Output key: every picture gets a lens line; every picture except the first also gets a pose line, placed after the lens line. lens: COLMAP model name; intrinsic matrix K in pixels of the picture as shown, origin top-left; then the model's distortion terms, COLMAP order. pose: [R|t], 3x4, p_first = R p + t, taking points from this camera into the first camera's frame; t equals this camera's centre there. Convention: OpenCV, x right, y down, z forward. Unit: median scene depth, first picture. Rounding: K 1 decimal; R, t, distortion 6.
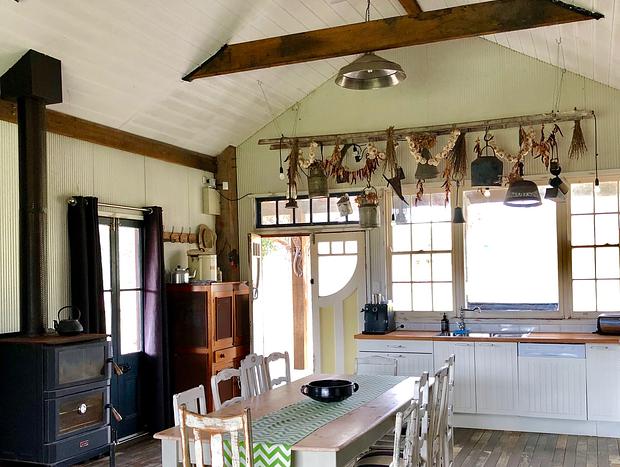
lens RADIAL K [[680.2, 0, 310.5], [0, 680.2, 251.7], [0, 0, 1]] dist [0.139190, -0.388535]
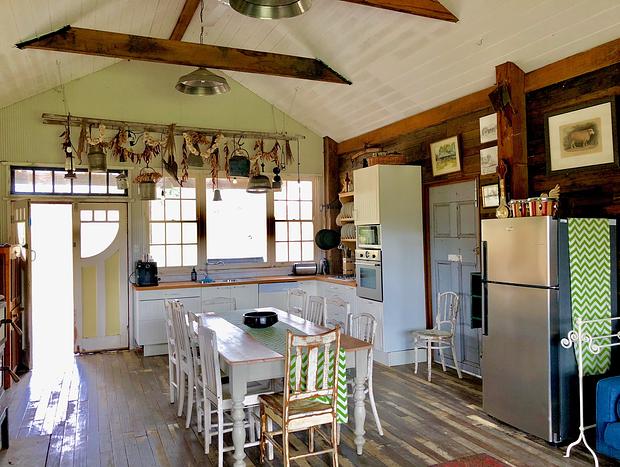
lens RADIAL K [[518.0, 0, 310.0], [0, 518.0, 233.5], [0, 0, 1]] dist [0.003883, 0.001802]
pose [[0.698442, 0.013398, 0.715541, -0.375153], [-0.022787, 0.999734, 0.003524, 0.014689], [-0.715304, -0.018767, 0.698562, 0.122323]]
